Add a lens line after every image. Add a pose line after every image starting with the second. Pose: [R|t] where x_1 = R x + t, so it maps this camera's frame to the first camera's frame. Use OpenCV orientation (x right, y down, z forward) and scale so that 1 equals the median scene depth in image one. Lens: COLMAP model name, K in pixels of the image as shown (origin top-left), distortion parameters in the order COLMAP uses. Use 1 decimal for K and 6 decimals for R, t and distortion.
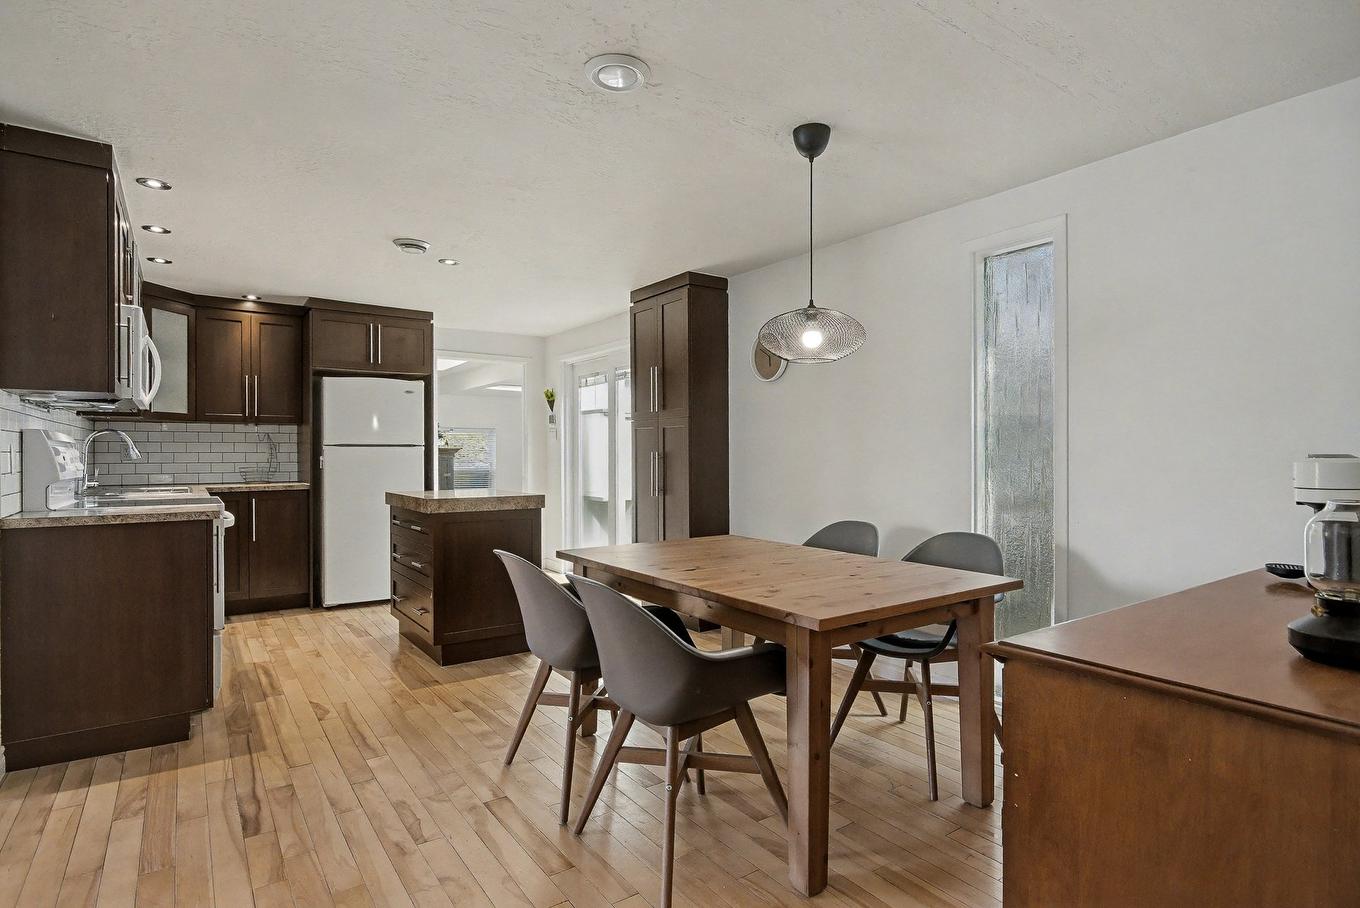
lens RADIAL K [[674.1, 0, 670.6], [0, 674.1, 449.0], [0, 0, 1]] dist [0.001806, 0.000546]
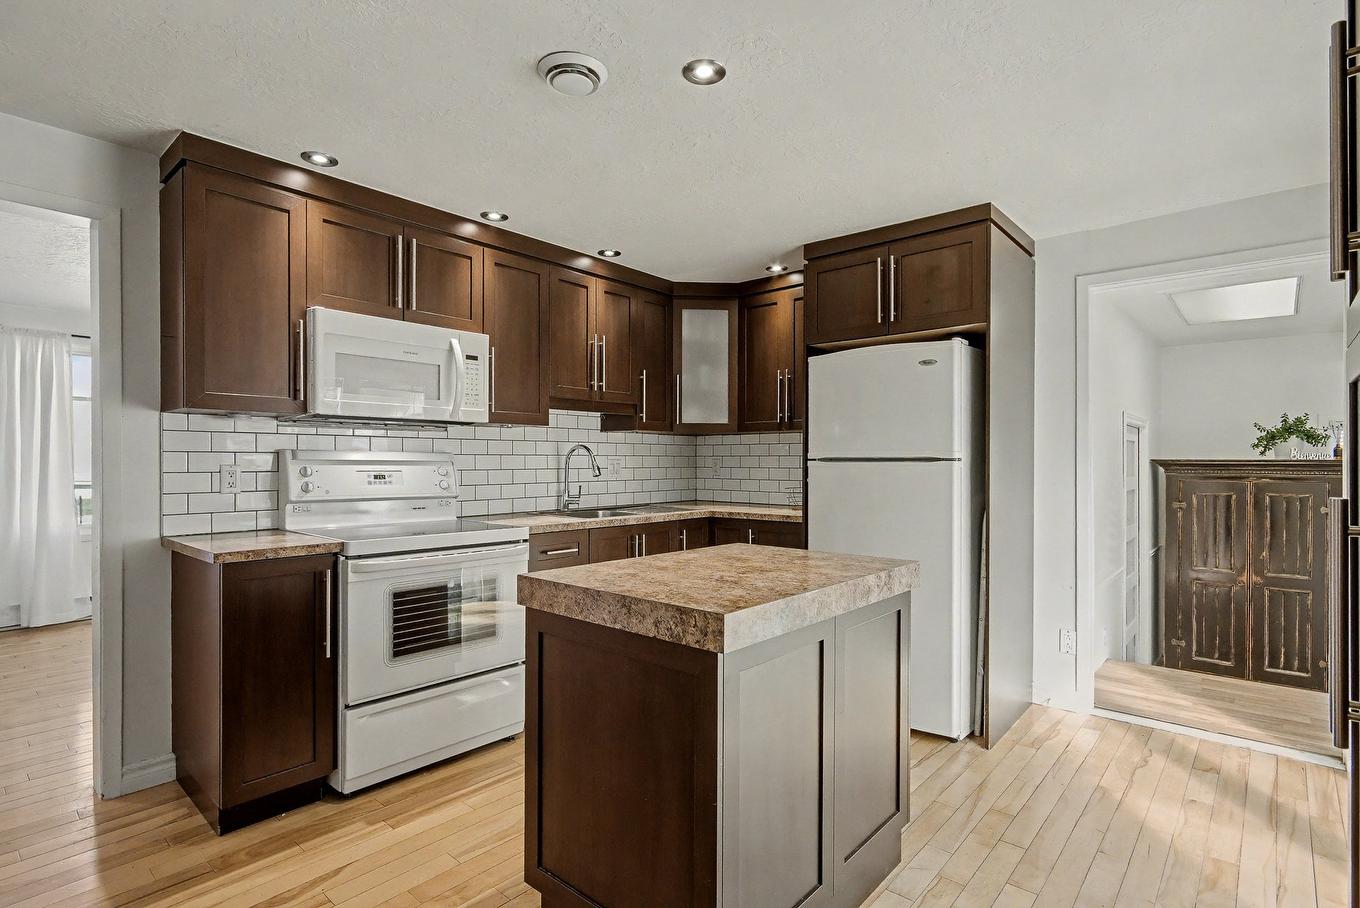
lens RADIAL K [[674.1, 0, 678.5], [0, 674.1, 464.9], [0, 0, 1]] dist [0.001806, 0.000546]
pose [[0.243183, 0.005933, -0.969962, 0.097228], [0.002660, 0.999973, 0.006784, -0.005392], [0.969977, -0.004230, 0.243161, 0.690578]]
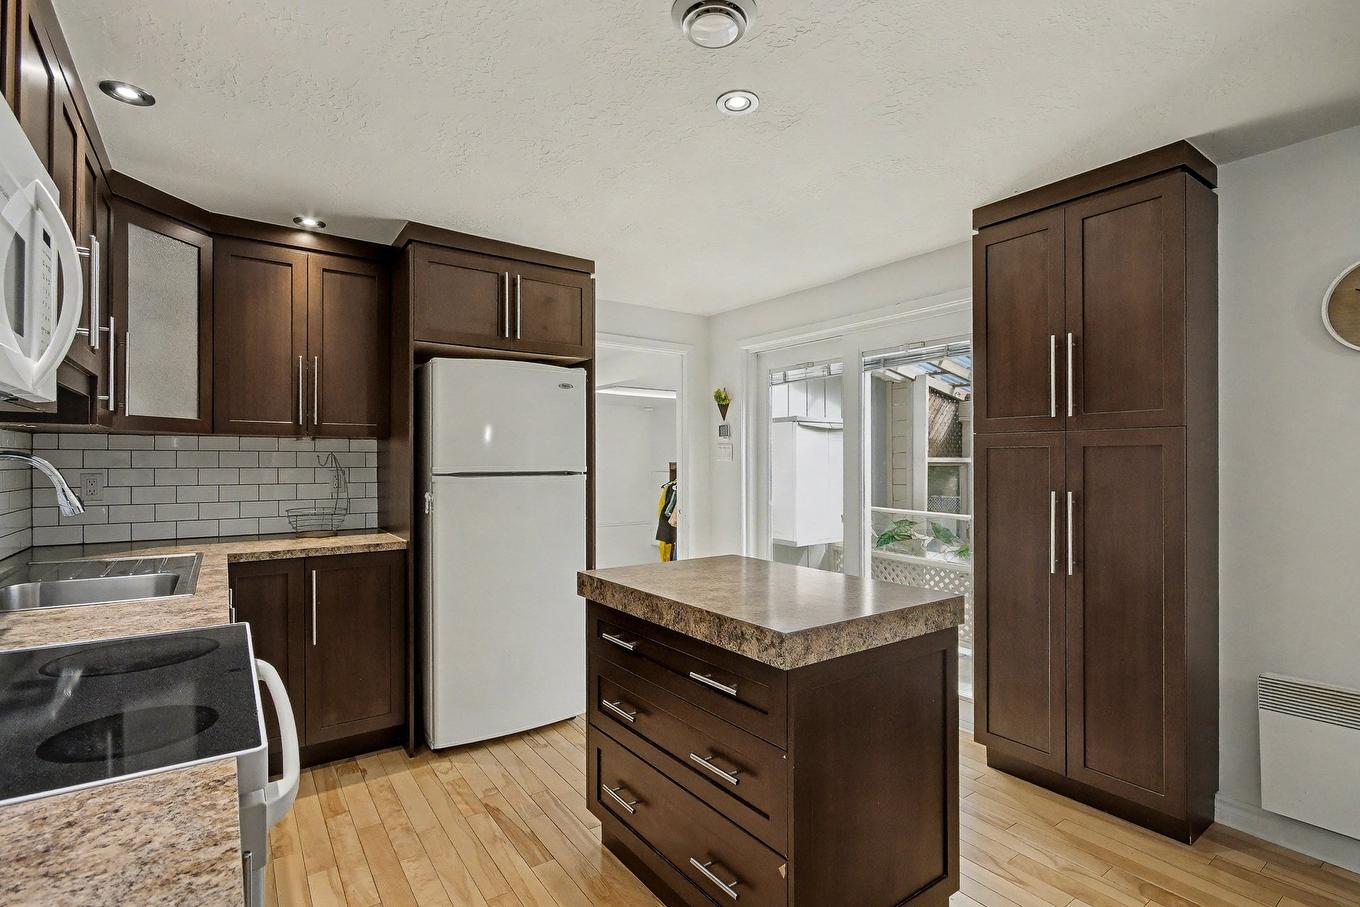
lens RADIAL K [[631.2, 0, 687.9], [0, 631.2, 458.9], [0, 0, 1]] dist [-0.005970, 0.000410]
pose [[0.999918, 0.001578, 0.012719, -0.292741], [-0.001579, 0.999999, 0.000114, -0.018928], [-0.012718, -0.000135, 0.999919, 0.439786]]
